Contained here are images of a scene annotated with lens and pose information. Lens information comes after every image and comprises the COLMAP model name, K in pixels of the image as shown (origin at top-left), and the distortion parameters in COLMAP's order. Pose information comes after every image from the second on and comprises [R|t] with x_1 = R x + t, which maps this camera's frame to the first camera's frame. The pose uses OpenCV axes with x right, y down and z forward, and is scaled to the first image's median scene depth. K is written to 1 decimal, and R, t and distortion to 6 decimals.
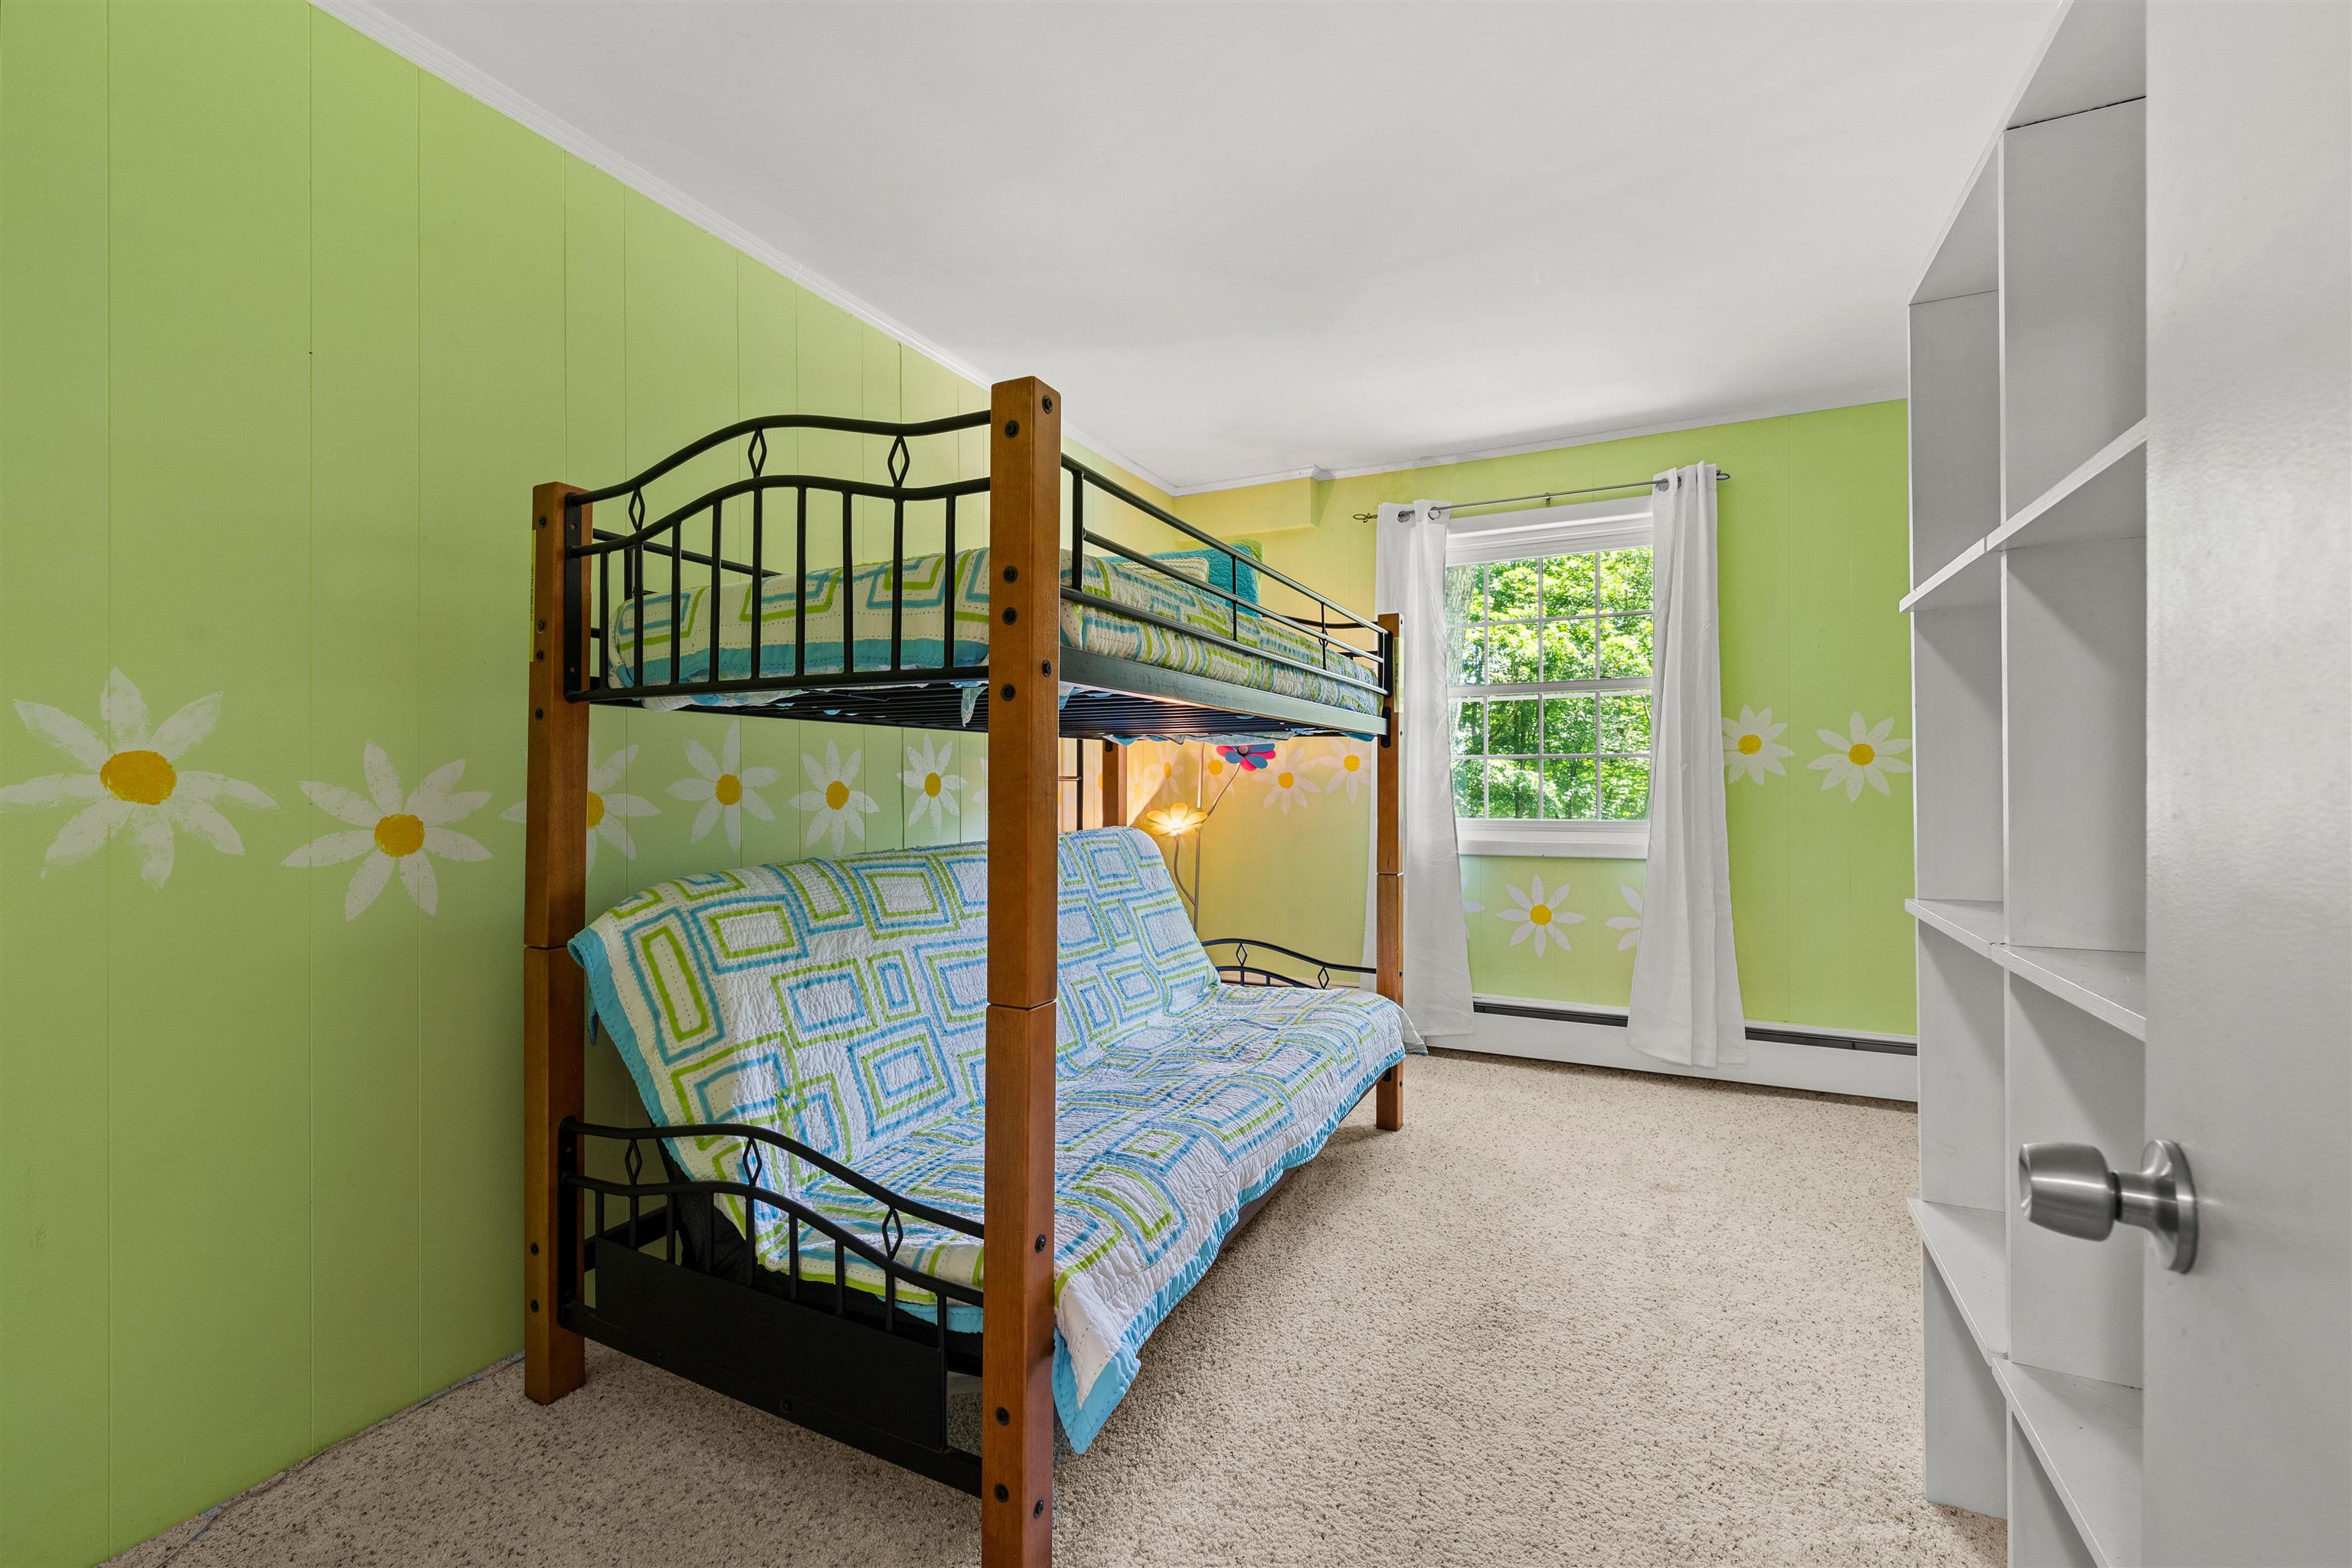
lens RADIAL K [[994.1, 0, 1166.0], [0, 994.1, 786.9], [0, 0, 1]] dist [0.001747, 0.000108]
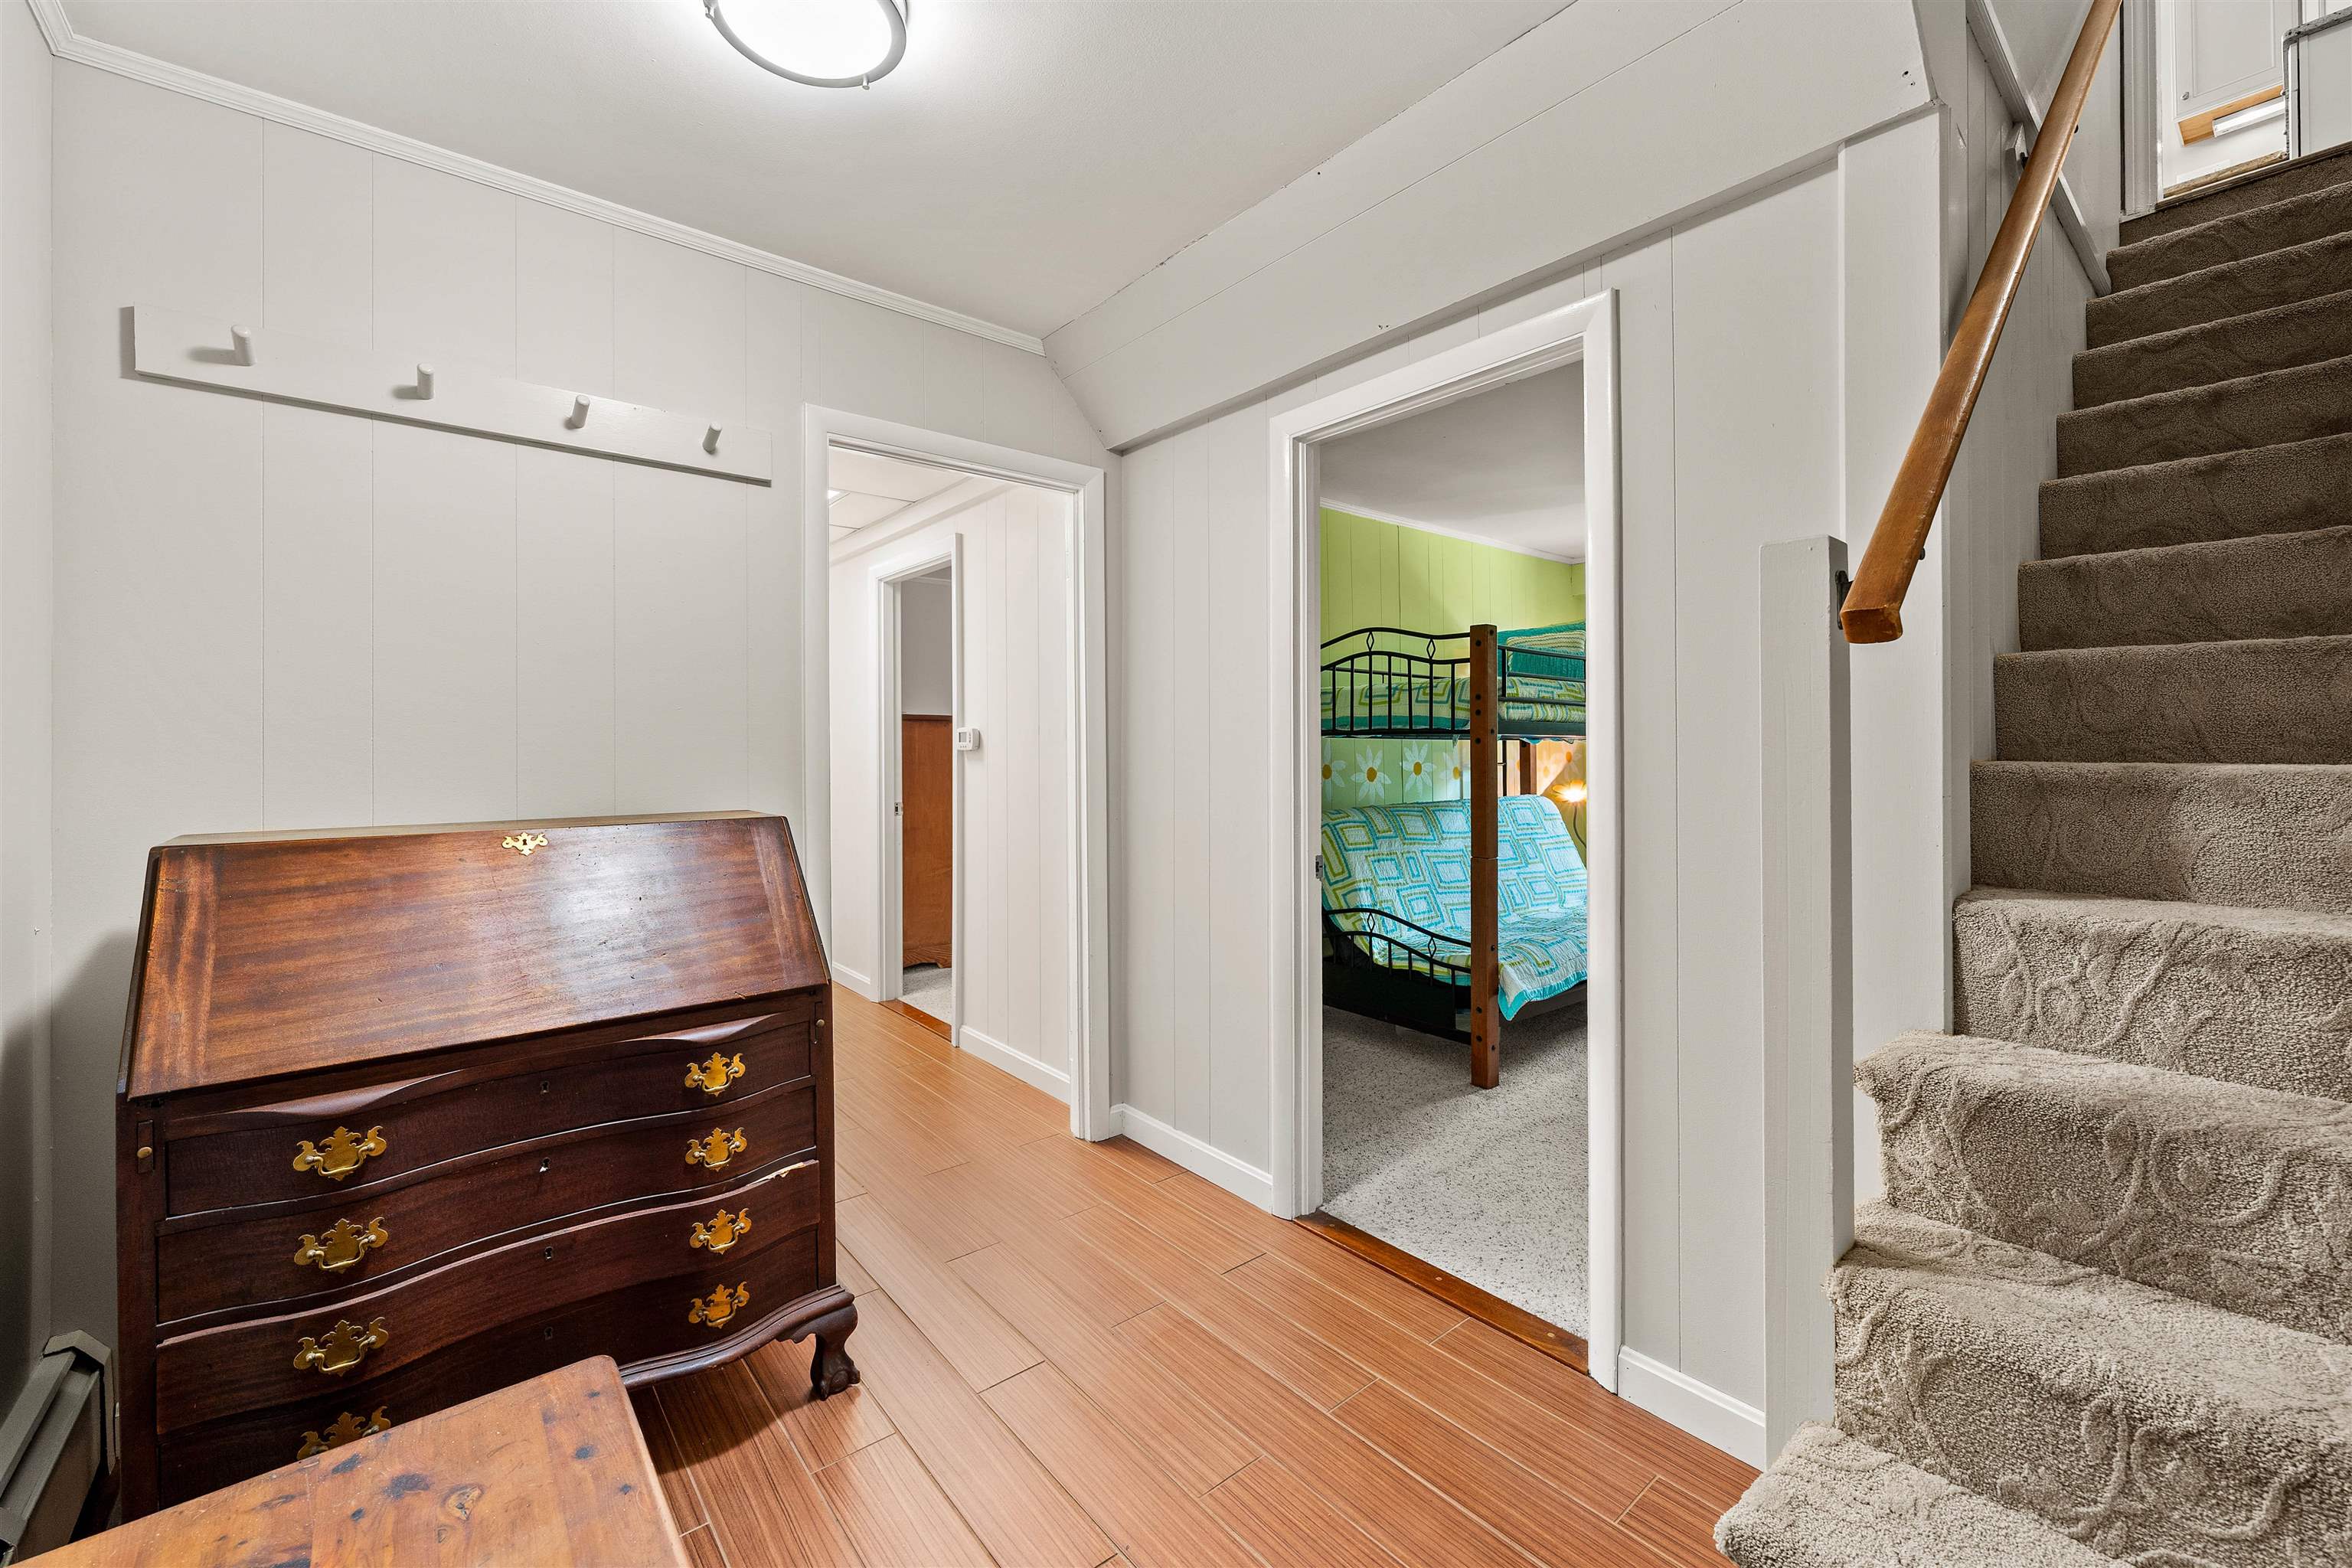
lens RADIAL K [[946.7, 0, 1200.3], [0, 946.7, 717.6], [0, 0, 1]] dist [0.000102, -0.000002]
pose [[0.922974, -0.014559, -0.384588, 0.111187], [-0.002867, 0.998996, -0.044699, -0.031869], [0.384853, 0.042359, 0.922006, -1.379029]]
